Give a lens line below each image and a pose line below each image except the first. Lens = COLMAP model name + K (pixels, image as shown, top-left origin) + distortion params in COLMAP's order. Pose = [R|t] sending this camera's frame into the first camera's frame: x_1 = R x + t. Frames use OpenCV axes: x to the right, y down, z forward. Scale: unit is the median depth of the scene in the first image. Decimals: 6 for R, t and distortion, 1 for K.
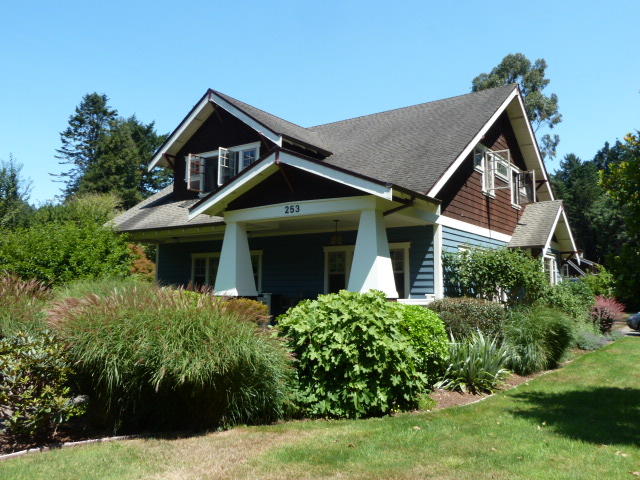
lens RADIAL K [[542.4, 0, 320.0], [0, 542.4, 240.0], [0, 0, 1]] dist [-0.009124, -0.004868]
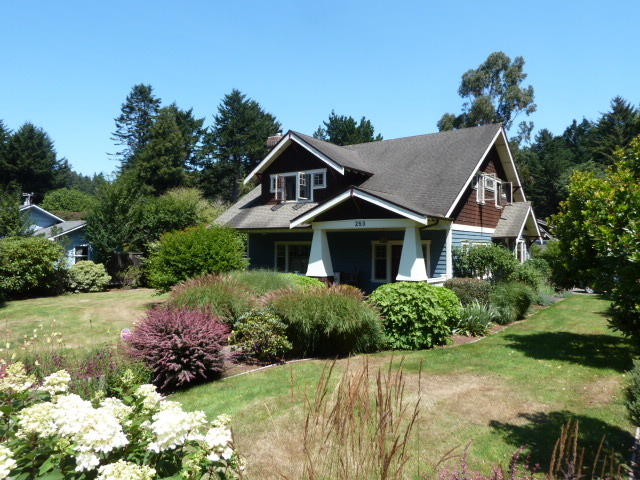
lens RADIAL K [[469.6, 0, 320.0], [0, 469.6, 240.0], [0, 0, 1]] dist [-0.009220, -0.042046]
pose [[0.999947, -0.003952, -0.009527, -0.117691], [0.004722, 0.996604, 0.082211, -0.092381], [0.009169, -0.082252, 0.996569, -0.293053]]
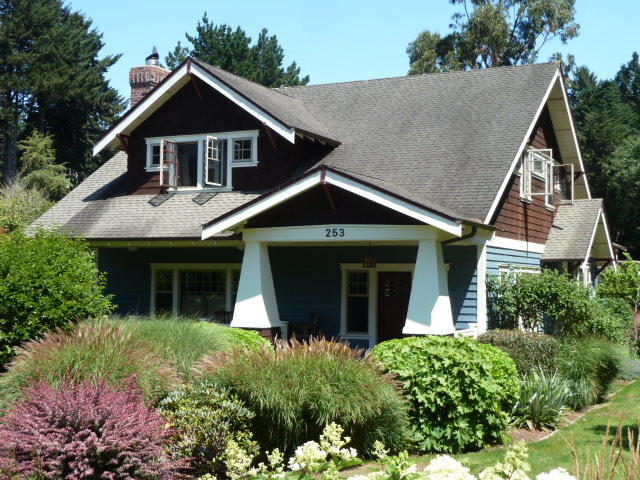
lens RADIAL K [[908.9, 0, 320.0], [0, 908.9, 240.0], [0, 0, 1]] dist [-0.003344, -0.097519]
pose [[0.986749, 0.009551, 0.161974, -0.238671], [-0.018693, 0.998311, 0.055014, -0.094869], [-0.161175, -0.057313, 0.985260, -0.353978]]
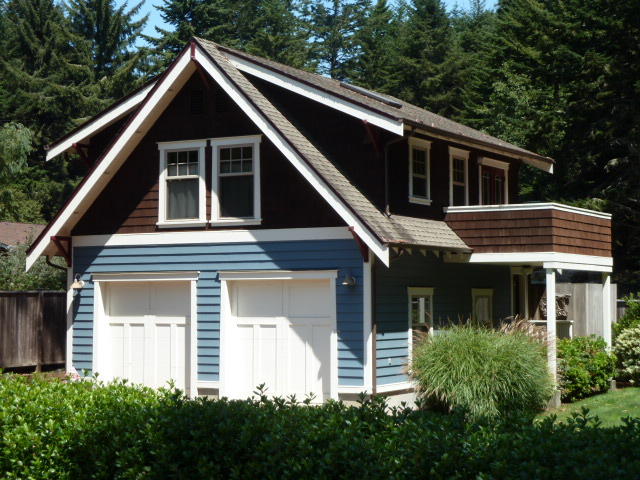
lens RADIAL K [[1268.8, 0, 320.0], [0, 1268.8, 240.0], [0, 0, 1]] dist [0.020462, 0.031452]
pose [[0.993241, -0.009191, 0.115706, 2.047803], [0.002535, 0.998340, 0.057539, 0.246865], [-0.116043, -0.056857, 0.991616, 3.136060]]
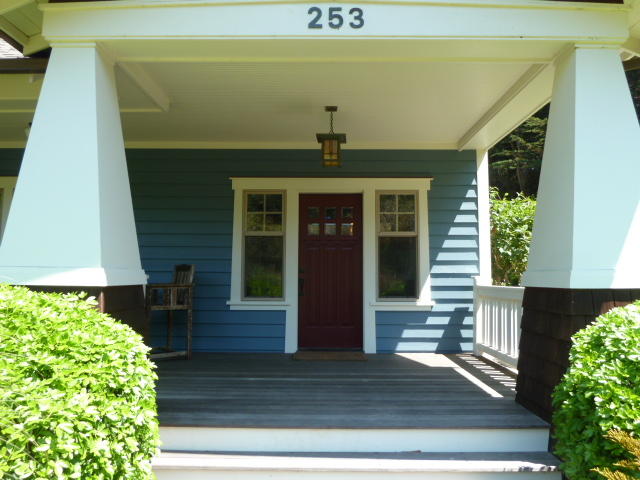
lens RADIAL K [[477.7, 0, 320.0], [0, 477.7, 240.0], [0, 0, 1]] dist [-0.038352, 0.004077]
pose [[0.814909, 0.041102, 0.578129, -0.164142], [-0.056751, 0.998348, 0.009016, 0.056084], [-0.576803, -0.040157, 0.815895, 0.575161]]
